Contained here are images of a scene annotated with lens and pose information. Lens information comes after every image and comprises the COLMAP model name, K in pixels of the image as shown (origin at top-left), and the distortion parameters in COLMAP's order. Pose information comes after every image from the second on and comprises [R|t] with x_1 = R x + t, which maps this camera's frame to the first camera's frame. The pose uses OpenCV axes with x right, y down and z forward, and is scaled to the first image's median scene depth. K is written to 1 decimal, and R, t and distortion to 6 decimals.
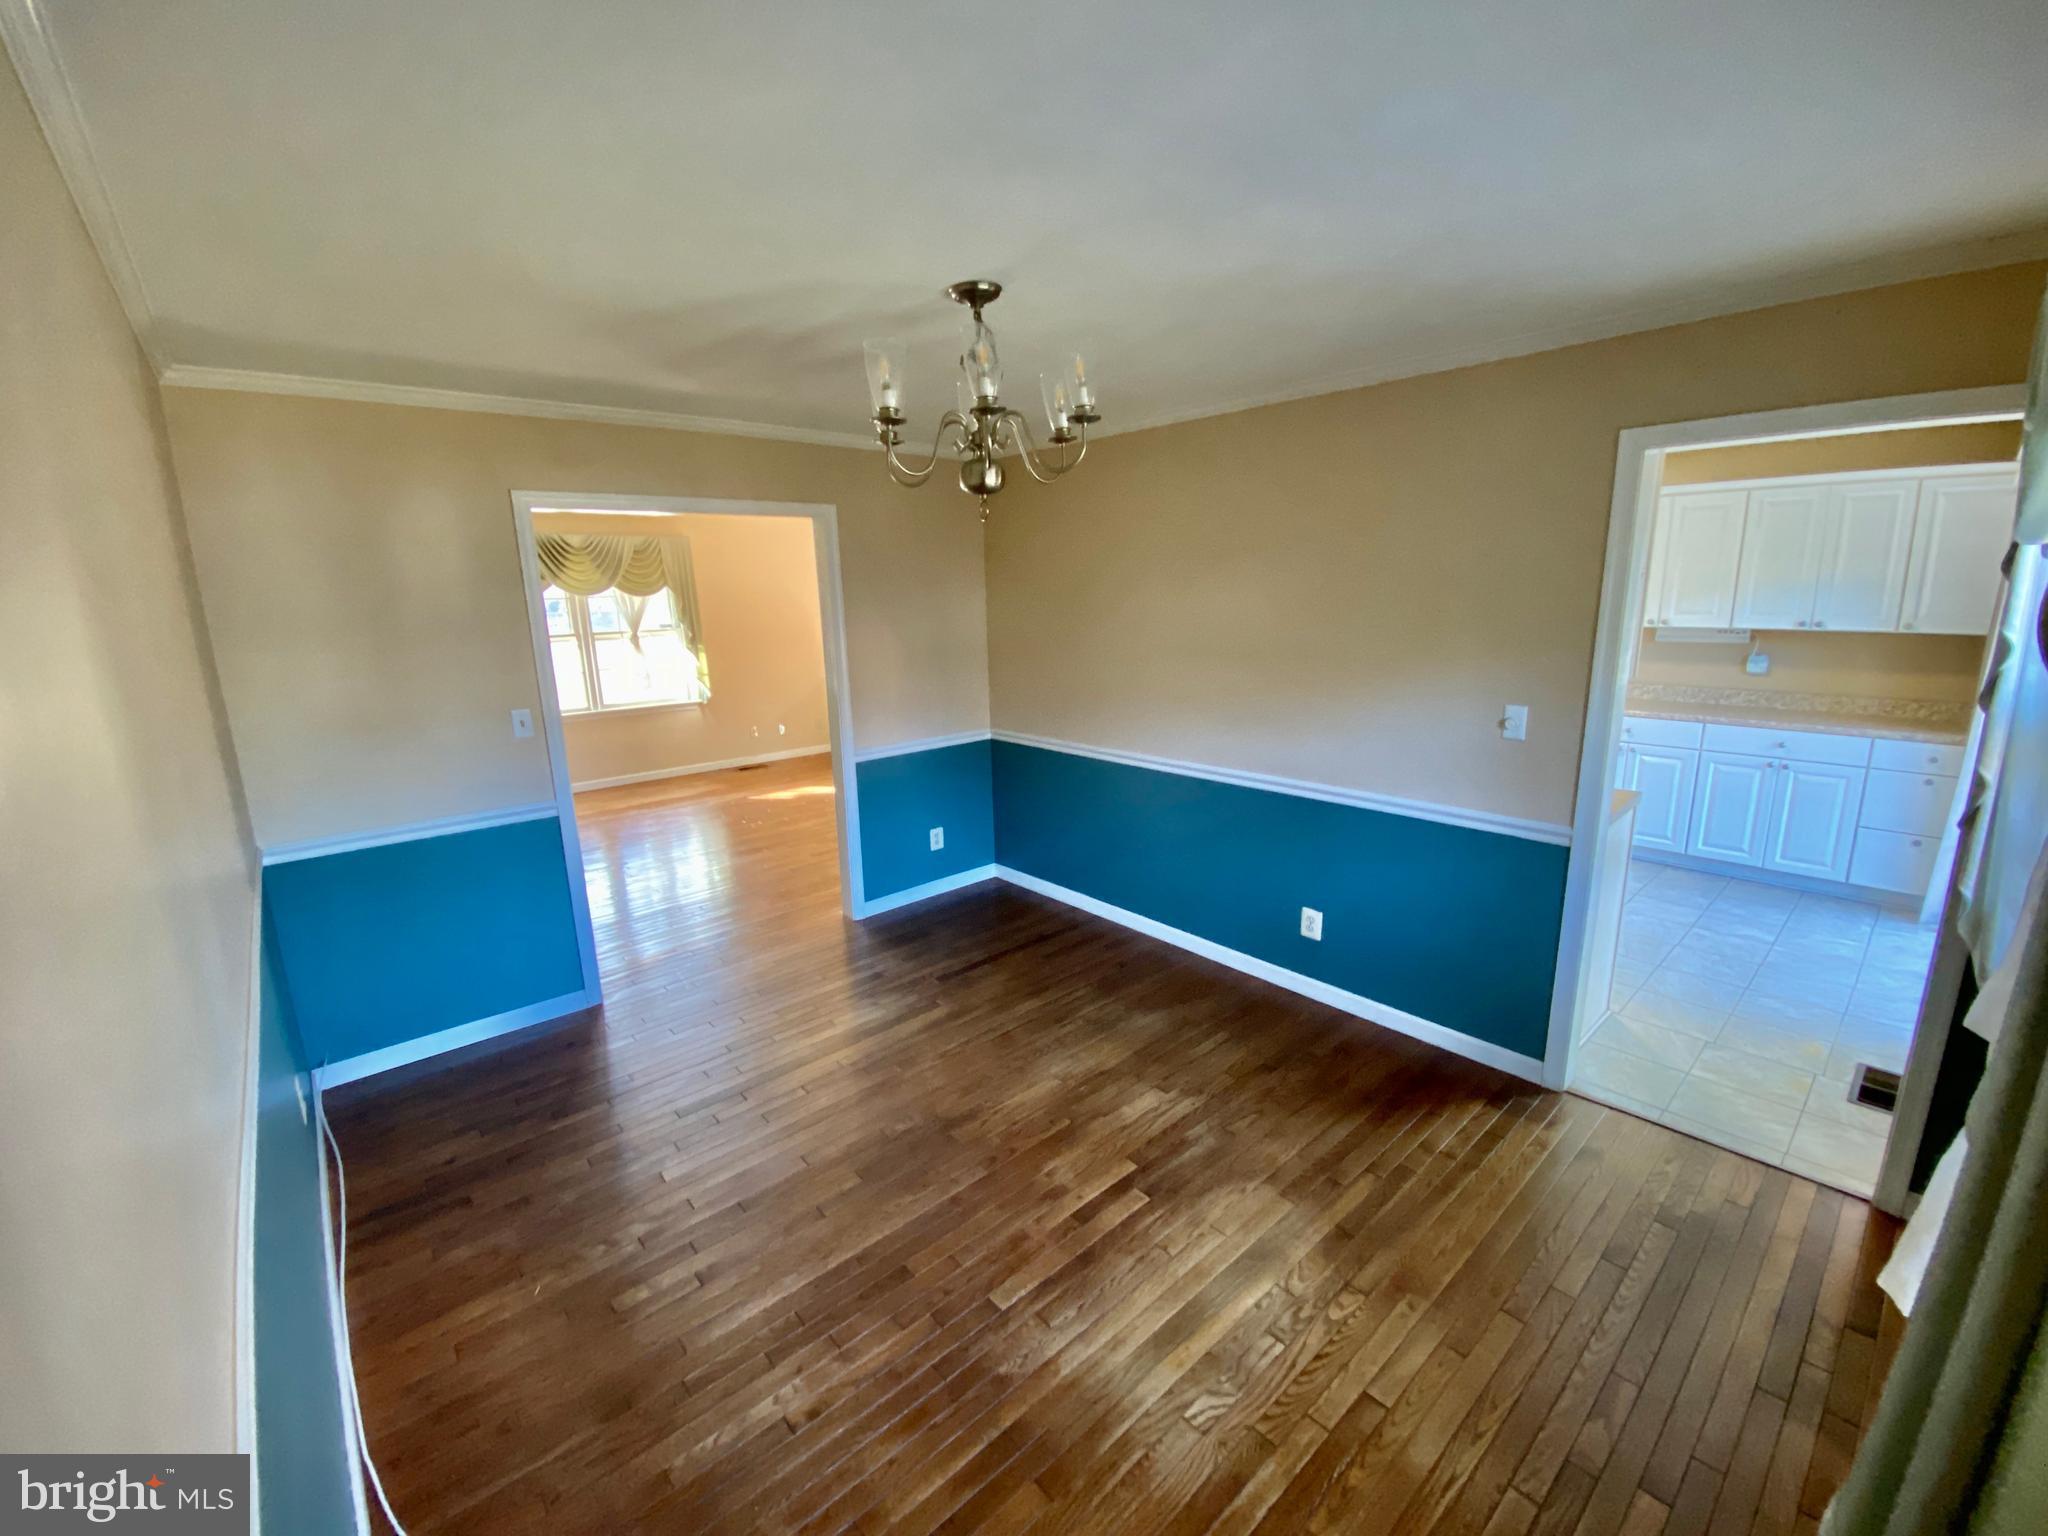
lens RADIAL K [[833.2, 0, 1024.1], [0, 833.2, 777.9], [0, 0, 1]] dist [0.014568, -0.018841]
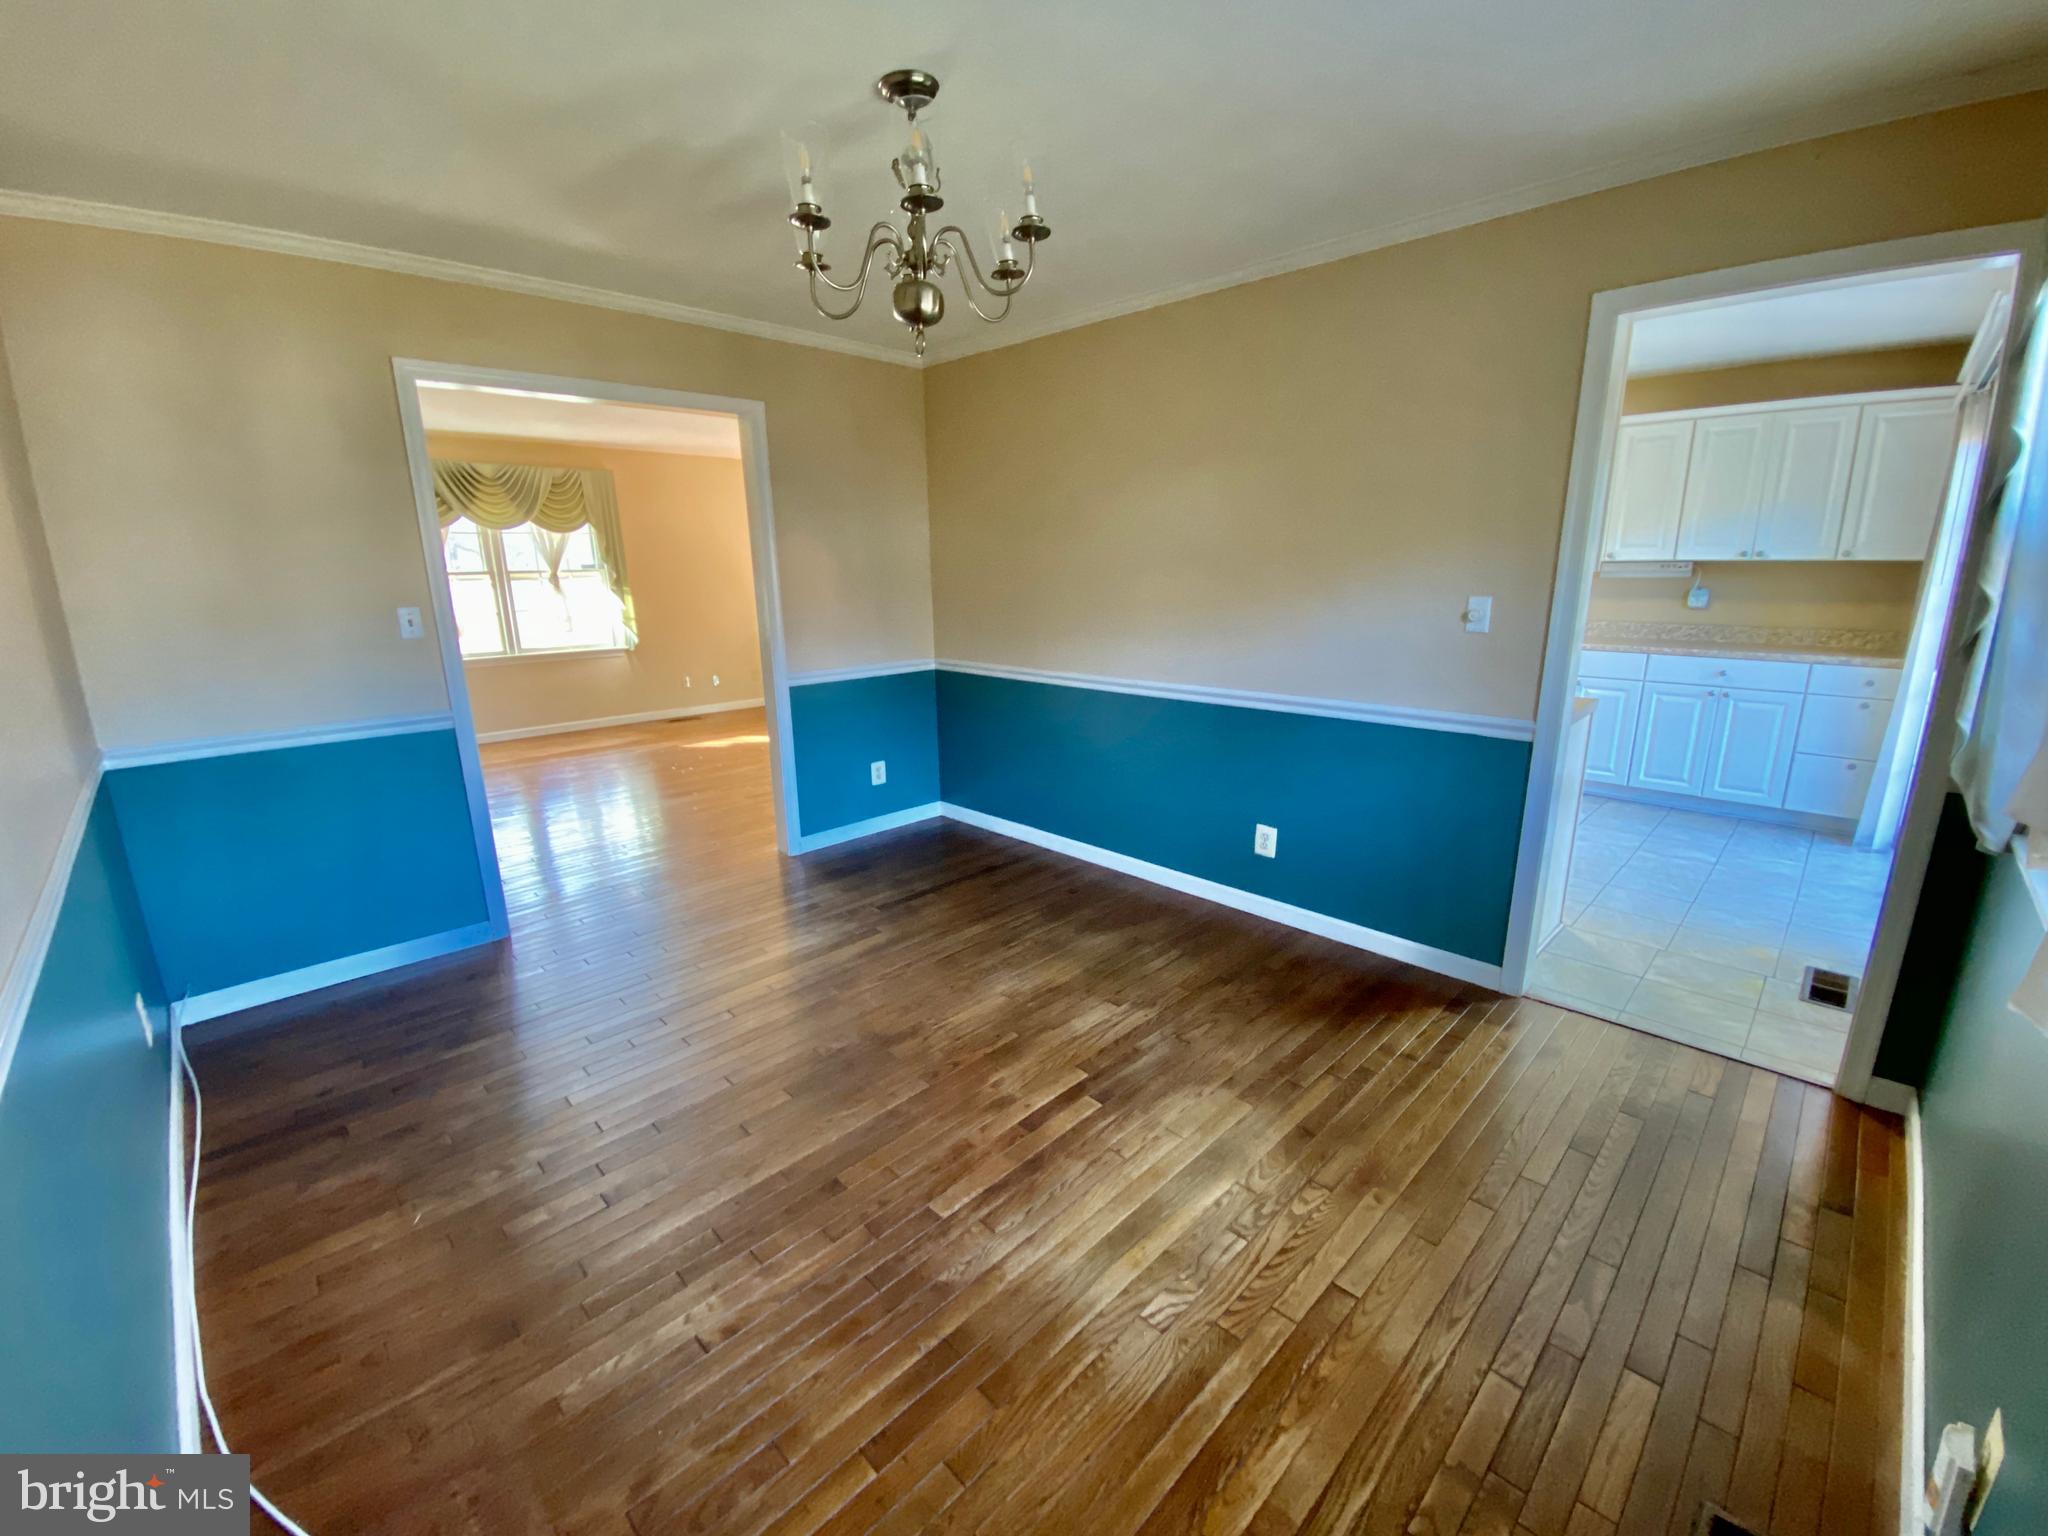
lens RADIAL K [[833.2, 0, 1024.1], [0, 833.2, 777.9], [0, 0, 1]] dist [0.014568, -0.018841]
pose [[0.998052, -0.002601, 0.062334, 0.006167], [0.001072, 0.999698, 0.024552, 0.122880], [-0.062379, -0.024437, 0.997753, 0.085891]]
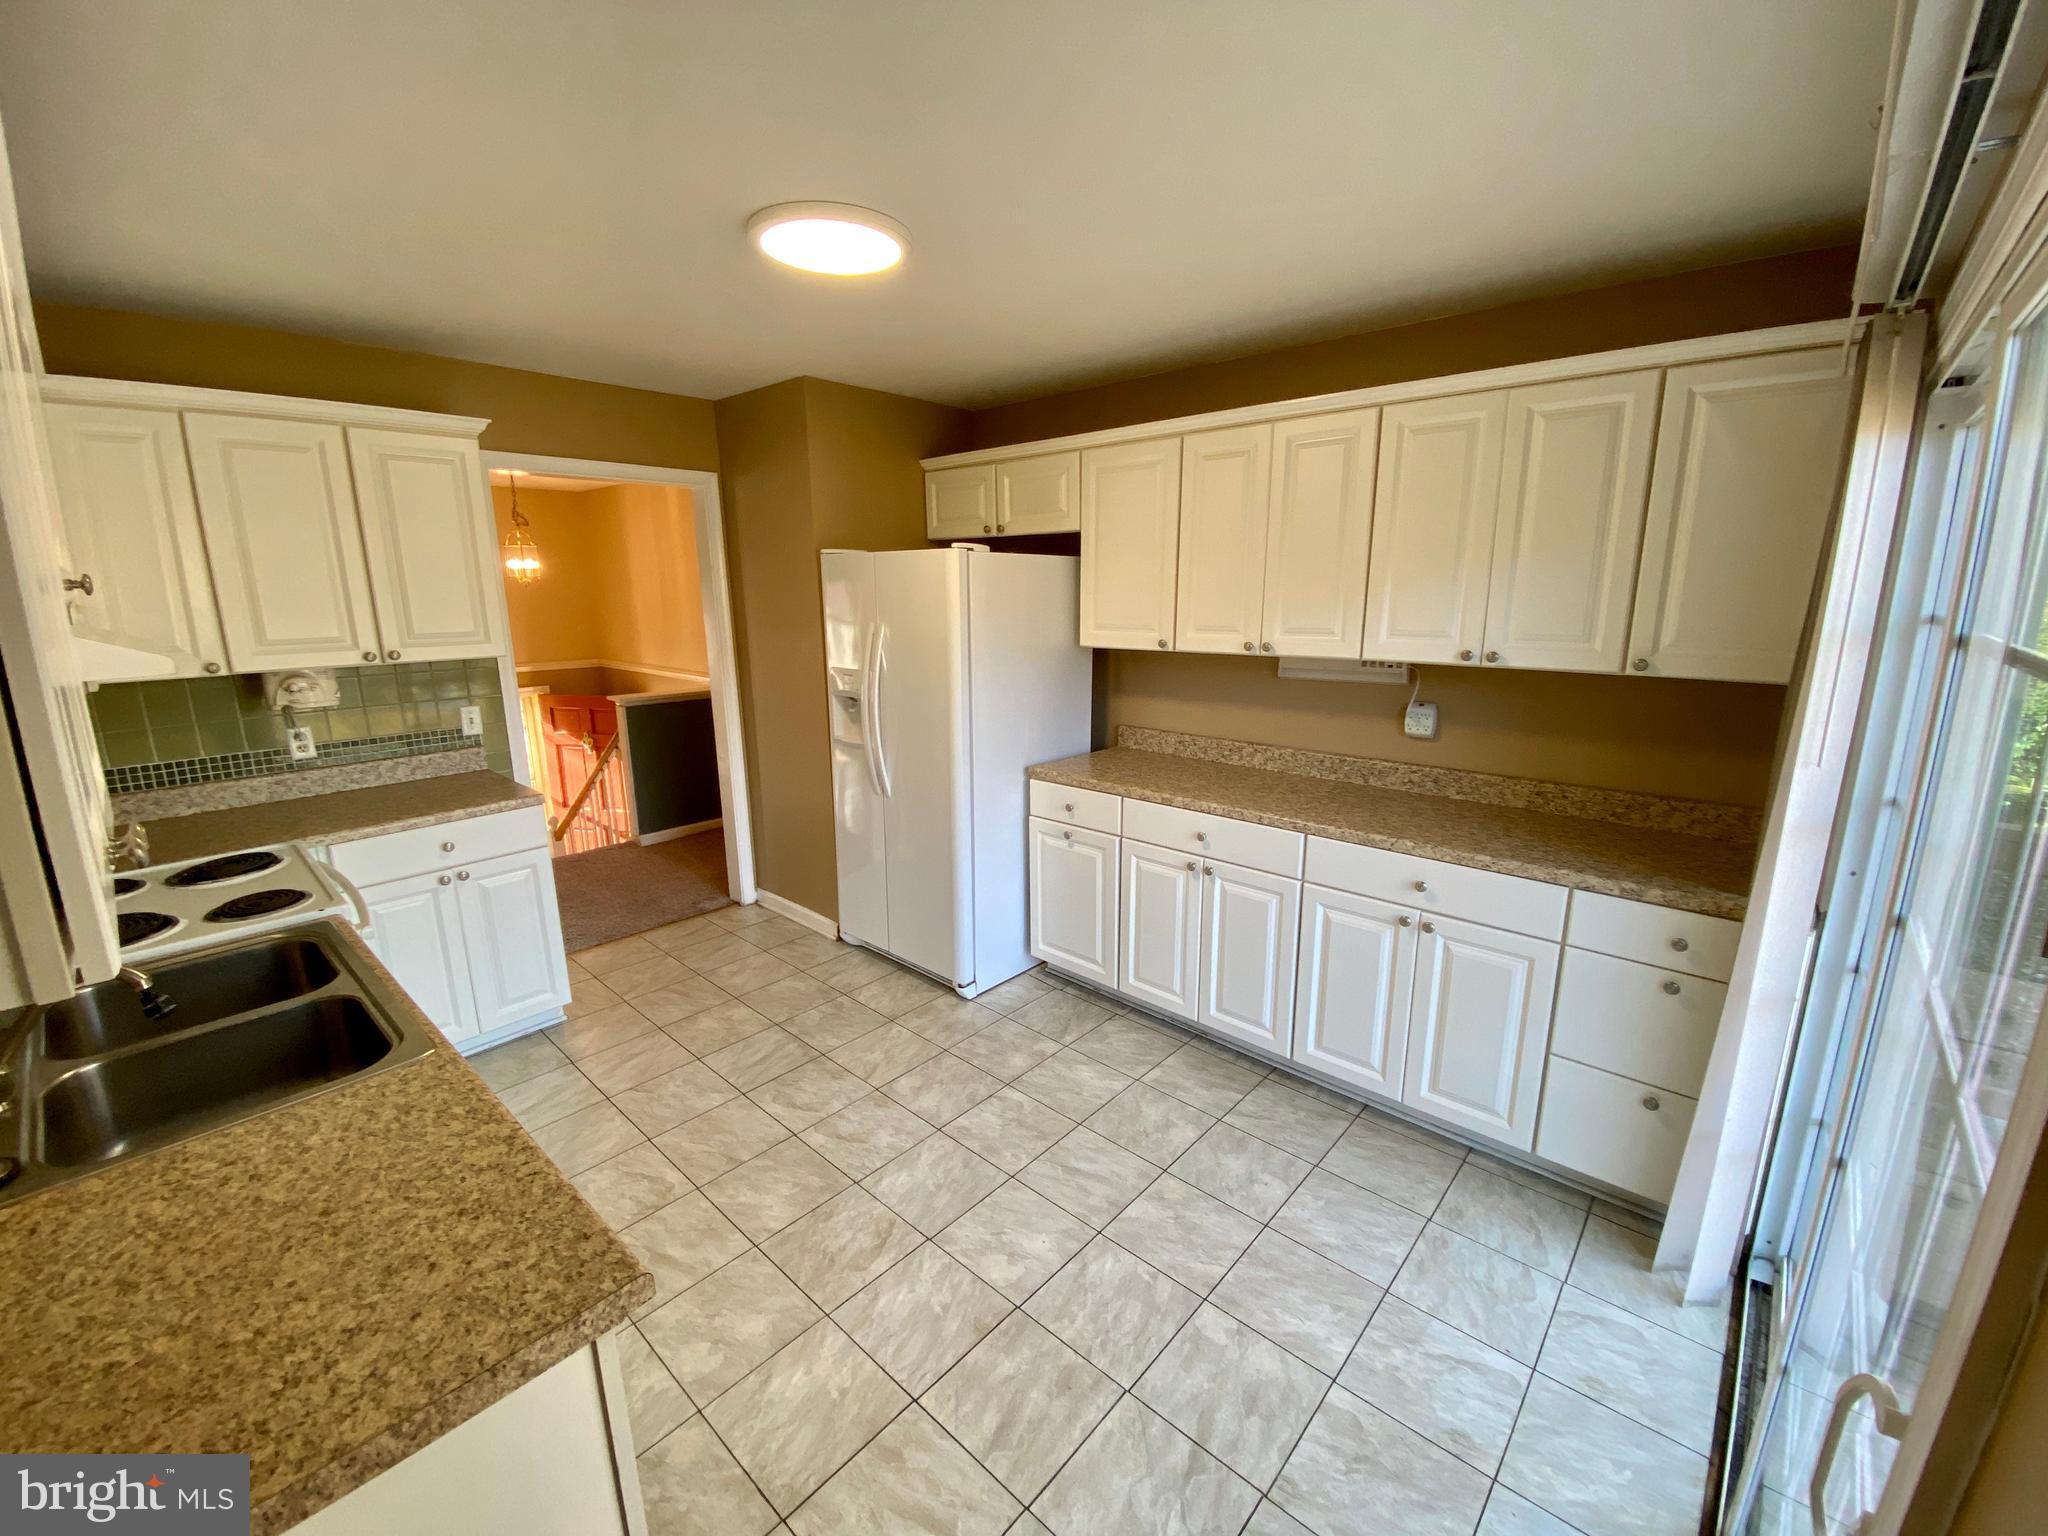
lens RADIAL K [[833.2, 0, 1024.1], [0, 833.2, 777.9], [0, 0, 1]] dist [0.014568, -0.018841]
pose [[0.993810, -0.005556, 0.110958, 1.204471], [0.005392, 0.999984, 0.001781, -0.220743], [-0.110966, -0.001172, 0.993824, 1.004979]]
